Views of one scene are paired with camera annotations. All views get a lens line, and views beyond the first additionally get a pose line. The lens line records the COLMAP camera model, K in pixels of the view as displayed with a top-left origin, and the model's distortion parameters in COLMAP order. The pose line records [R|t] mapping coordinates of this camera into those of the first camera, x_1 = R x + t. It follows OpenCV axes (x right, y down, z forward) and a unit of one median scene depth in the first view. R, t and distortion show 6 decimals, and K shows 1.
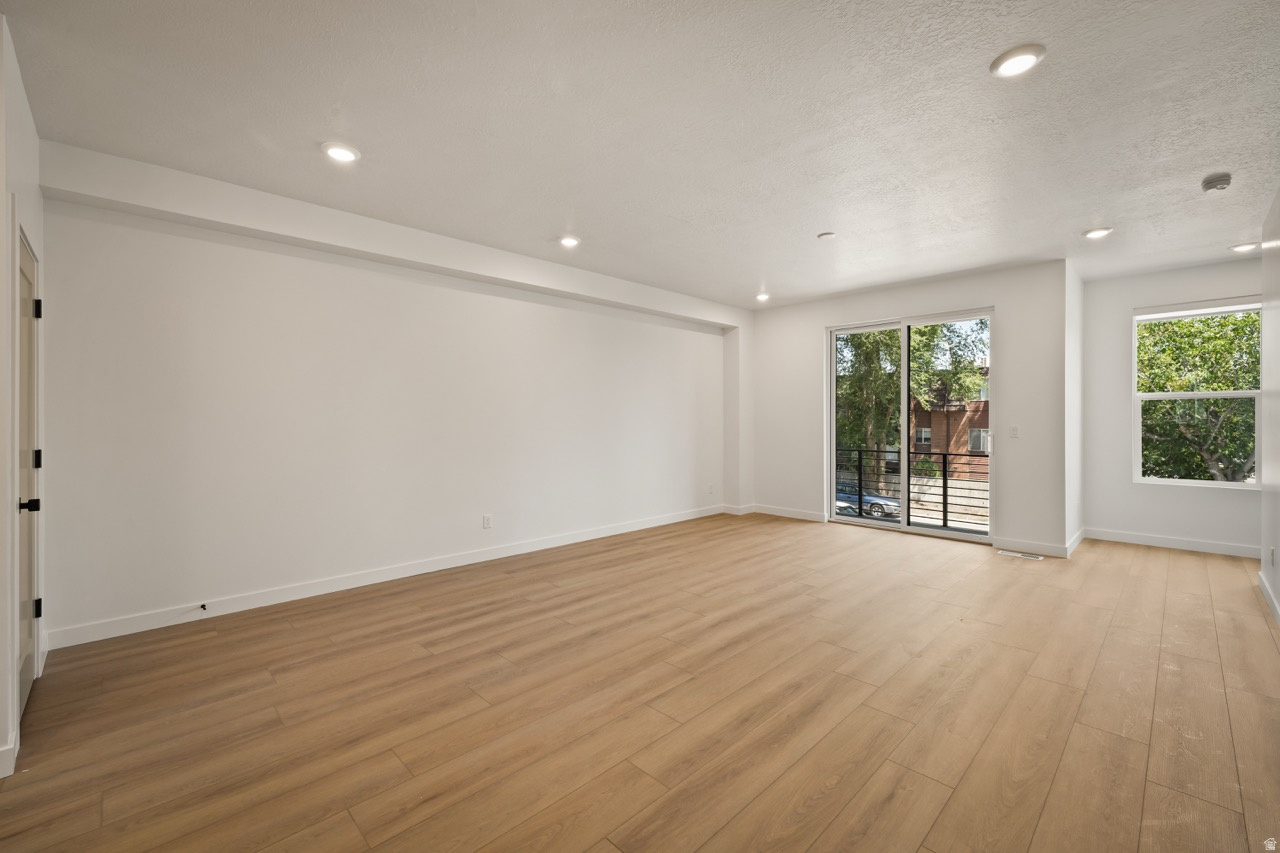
lens RADIAL K [[534.4, 0, 638.2], [0, 534.4, 423.9], [0, 0, 1]] dist [-0.000349, 0.000539]
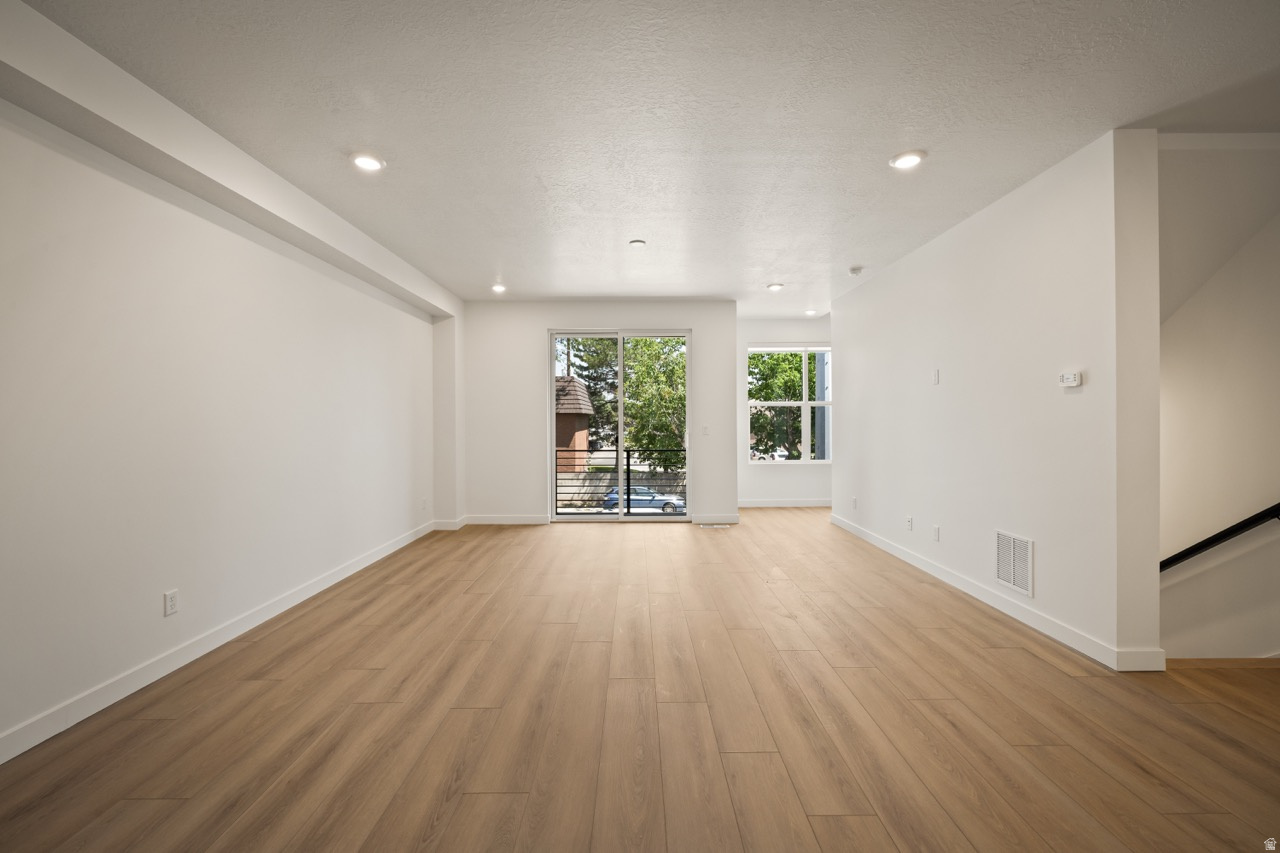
lens RADIAL K [[534.4, 0, 639.4], [0, 534.4, 419.3], [0, 0, 1]] dist [-0.000349, 0.000539]
pose [[0.693728, -0.000736, 0.720237, -0.338290], [0.010801, 0.999898, -0.009381, -0.000298], [-0.720156, 0.014288, 0.693665, 0.243132]]
